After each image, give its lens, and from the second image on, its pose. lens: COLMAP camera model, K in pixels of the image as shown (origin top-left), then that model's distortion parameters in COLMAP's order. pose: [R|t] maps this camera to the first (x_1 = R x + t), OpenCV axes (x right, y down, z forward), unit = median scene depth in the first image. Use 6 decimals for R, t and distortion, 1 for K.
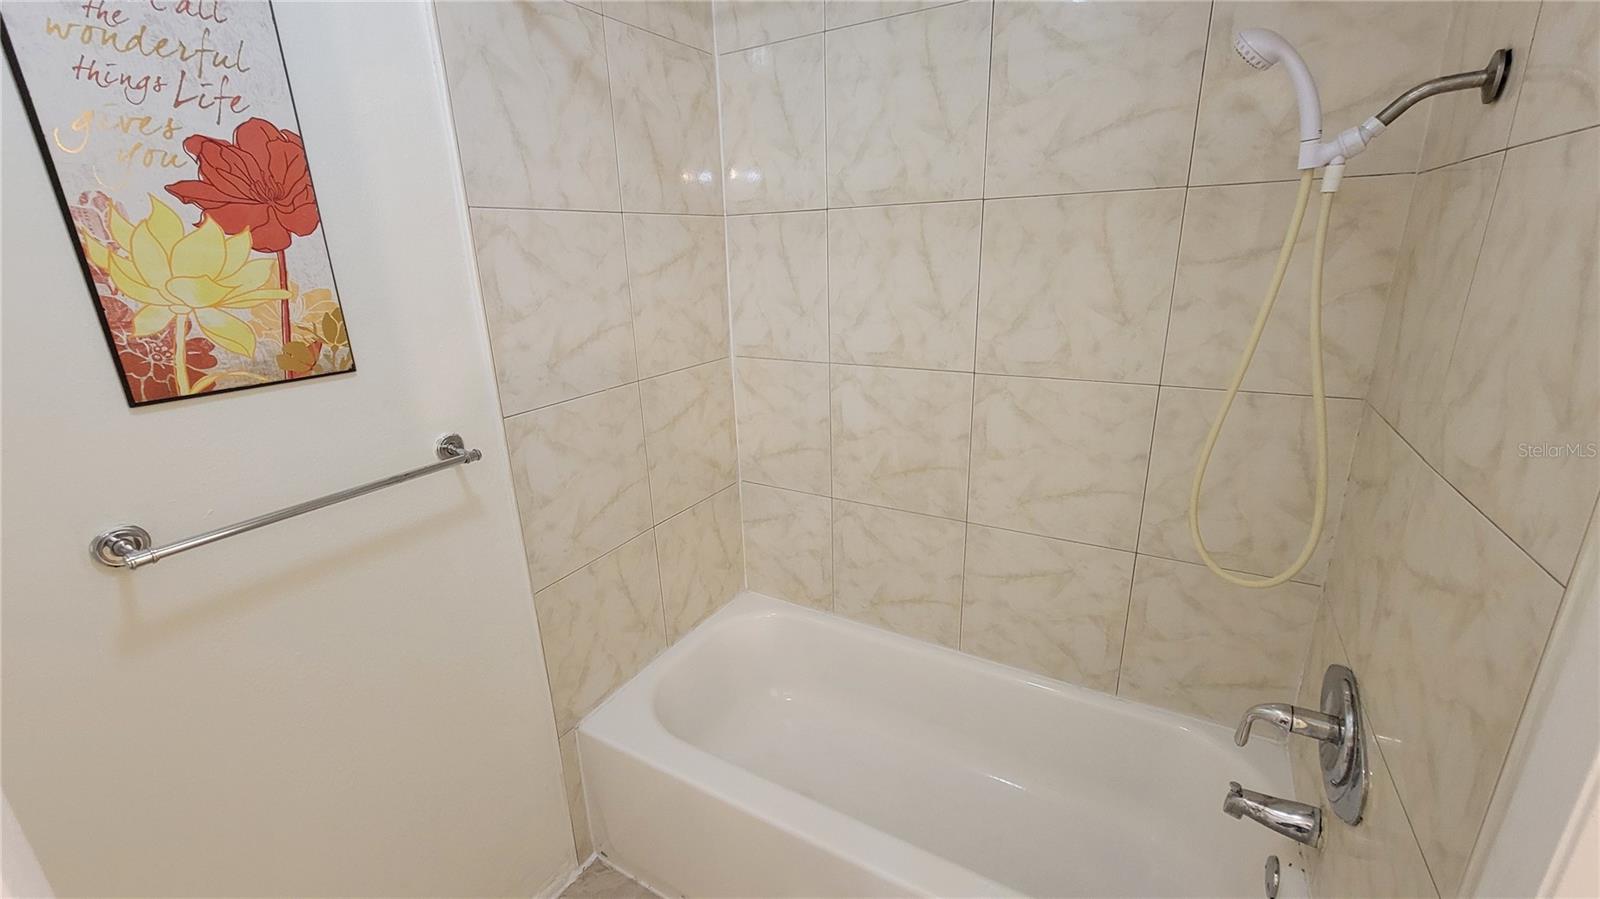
lens RADIAL K [[652.5, 0, 790.8], [0, 652.5, 450.3], [0, 0, 1]] dist [-0.002921, 0.000574]
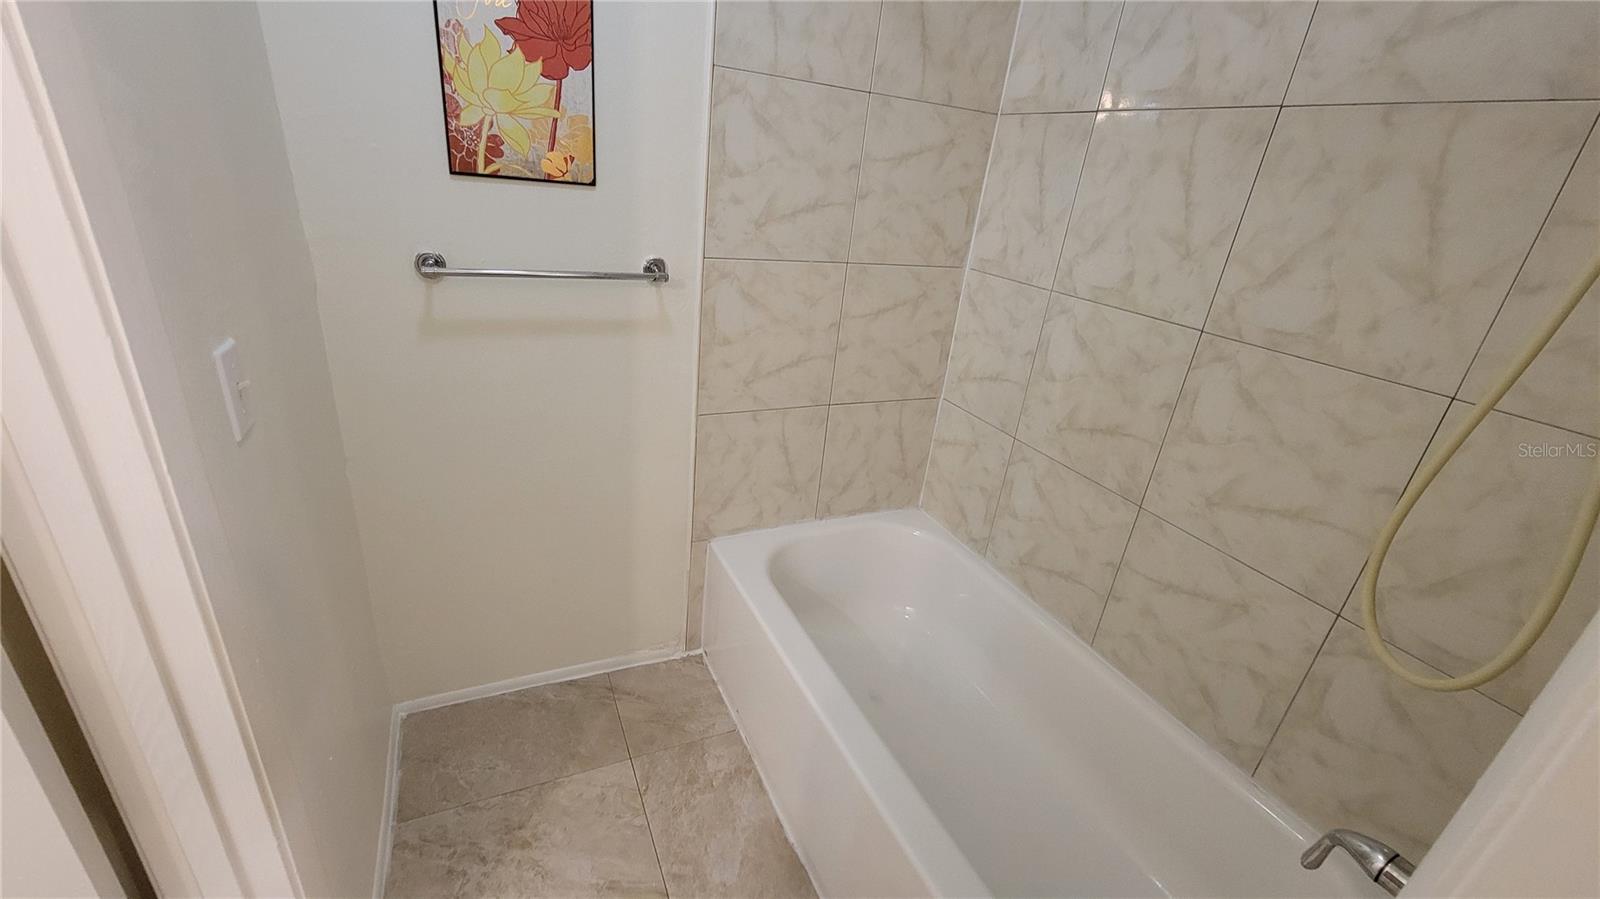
lens RADIAL K [[652.5, 0, 790.8], [0, 652.5, 450.3], [0, 0, 1]] dist [-0.002921, 0.000574]
pose [[0.819971, 0.327581, -0.469403, 0.375863], [-0.286214, 0.944816, 0.159388, 0.049648], [0.495711, 0.003656, 0.868480, 0.056609]]
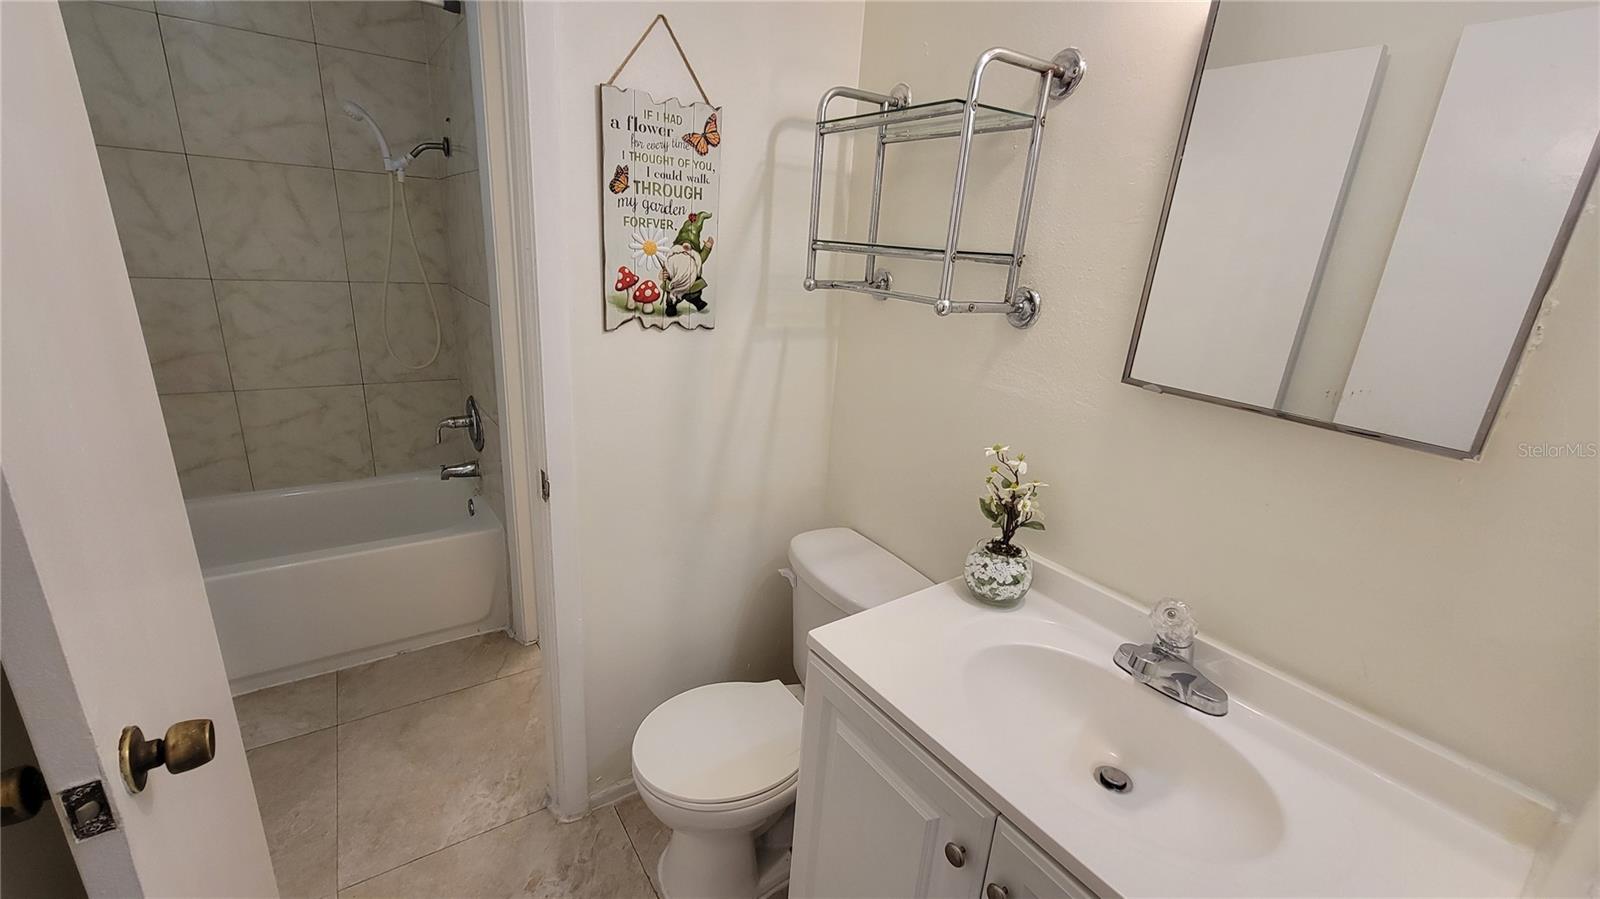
lens RADIAL K [[652.5, 0, 790.8], [0, 652.5, 450.3], [0, 0, 1]] dist [-0.002921, 0.000574]
pose [[0.420135, -0.220755, 0.880201, -0.669522], [0.197891, 0.968903, 0.148545, 0.362495], [-0.885622, 0.111775, 0.450756, -0.921751]]
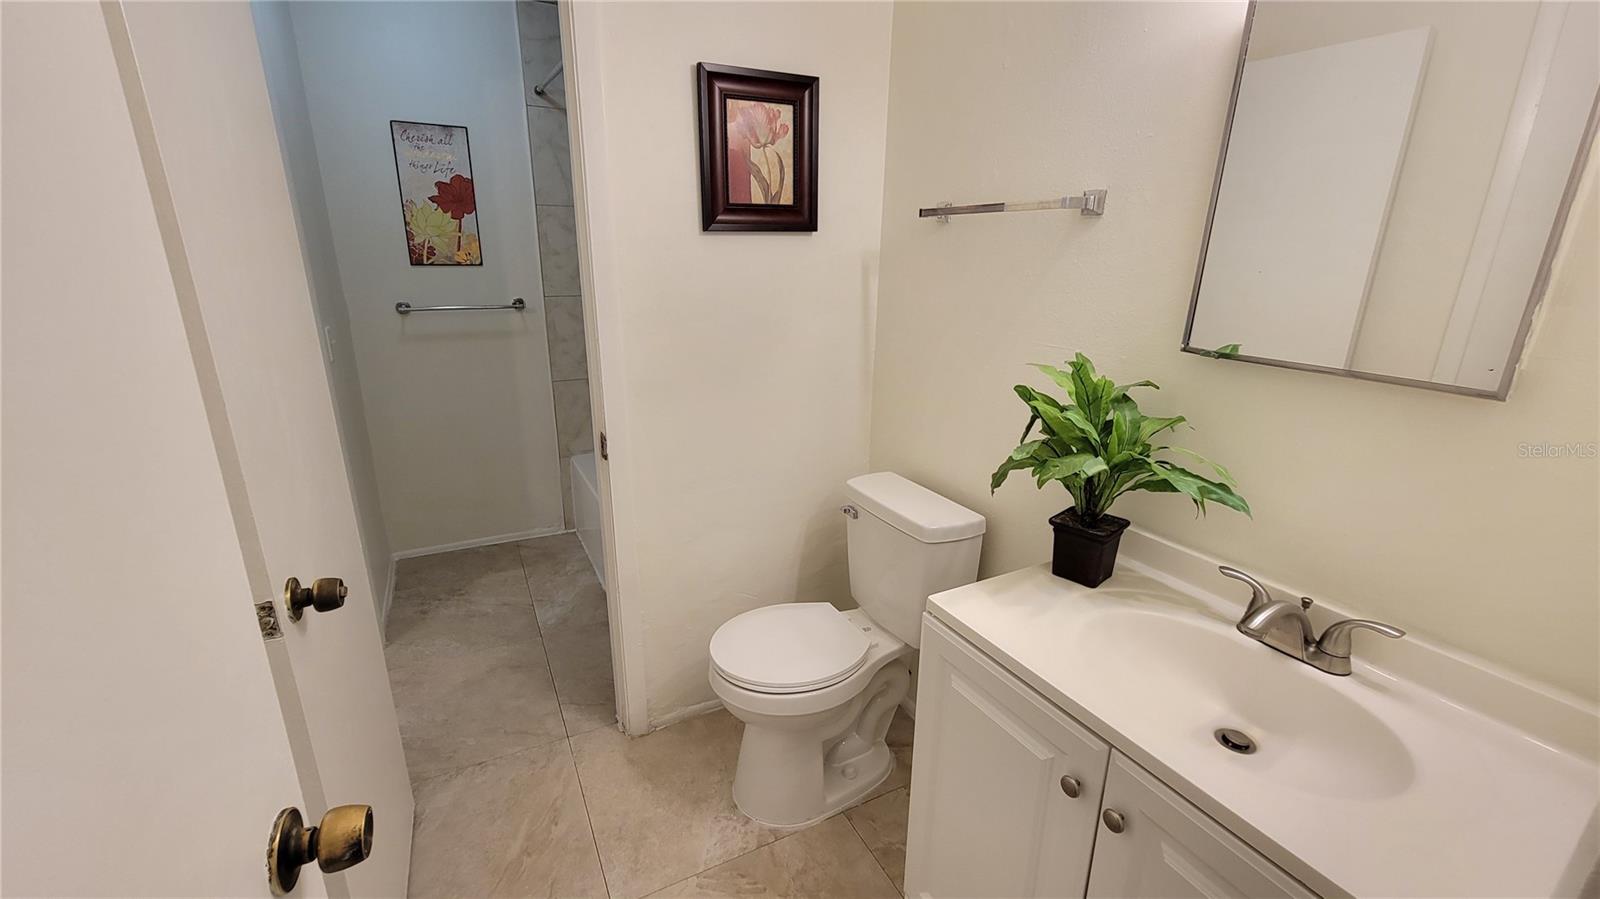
lens RADIAL K [[652.5, 0, 790.8], [0, 652.5, 450.3], [0, 0, 1]] dist [-0.002921, 0.000574]
pose [[0.849070, 0.192282, -0.492045, 1.624614], [-0.194360, 0.979780, 0.047493, 0.216181], [0.491228, 0.055309, 0.869273, -0.579290]]
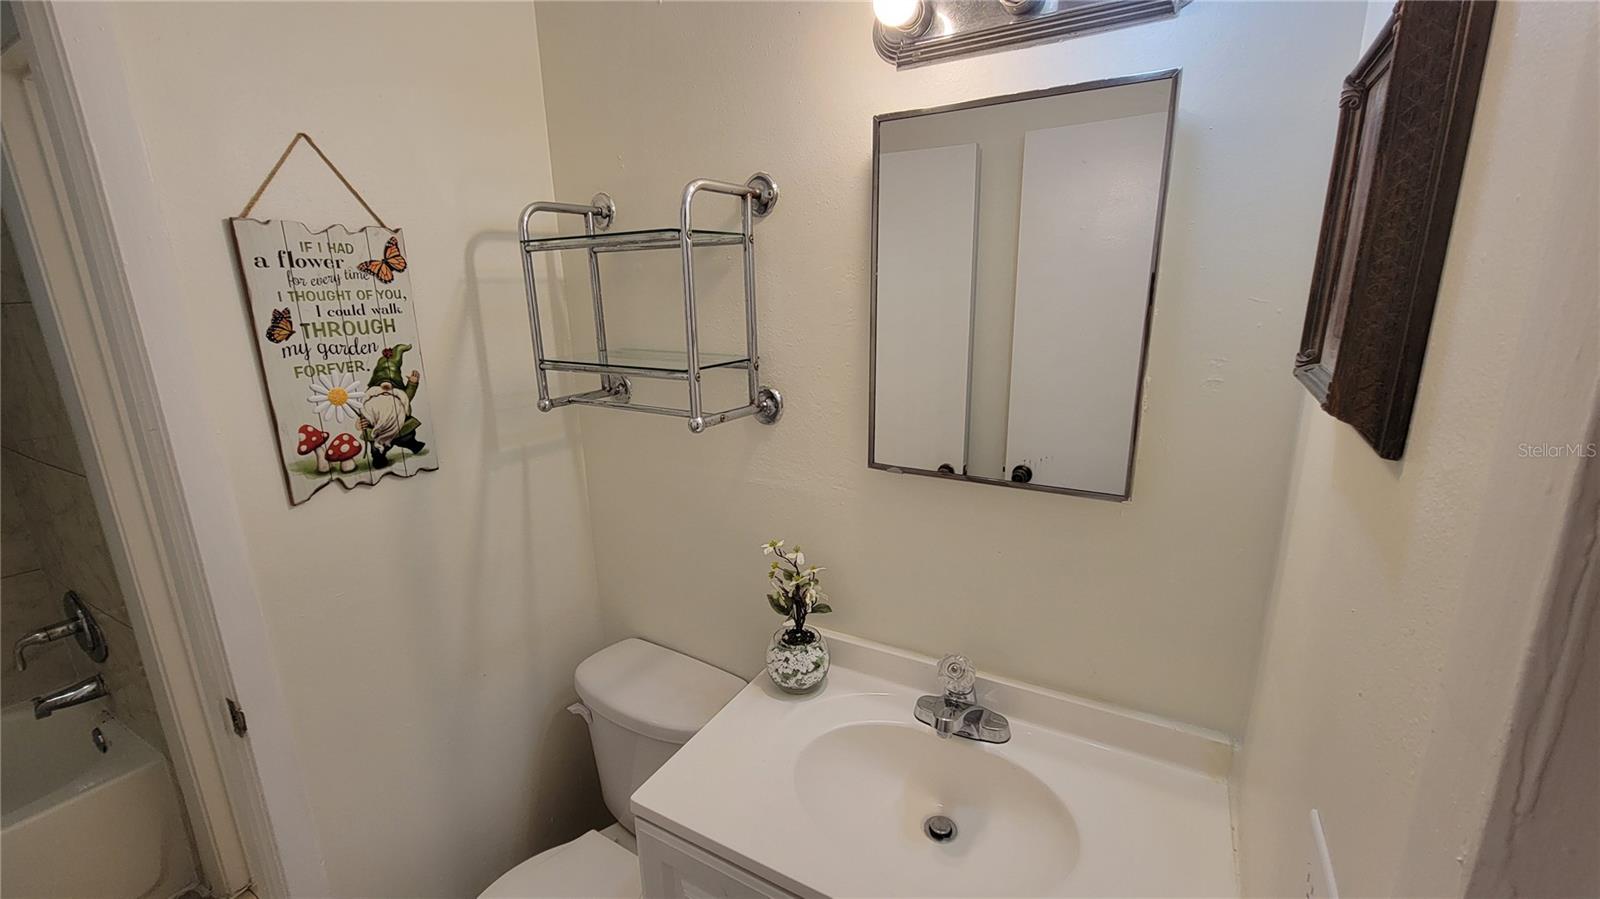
lens RADIAL K [[651.3, 0, 791.3], [0, 651.3, 450.6], [0, 0, 1]] dist [-0.004471, 0.003448]
pose [[0.004939, -0.210538, 0.977573, -0.636035], [0.325426, 0.924710, 0.197509, 0.246168], [-0.945555, 0.317152, 0.073081, -0.902261]]
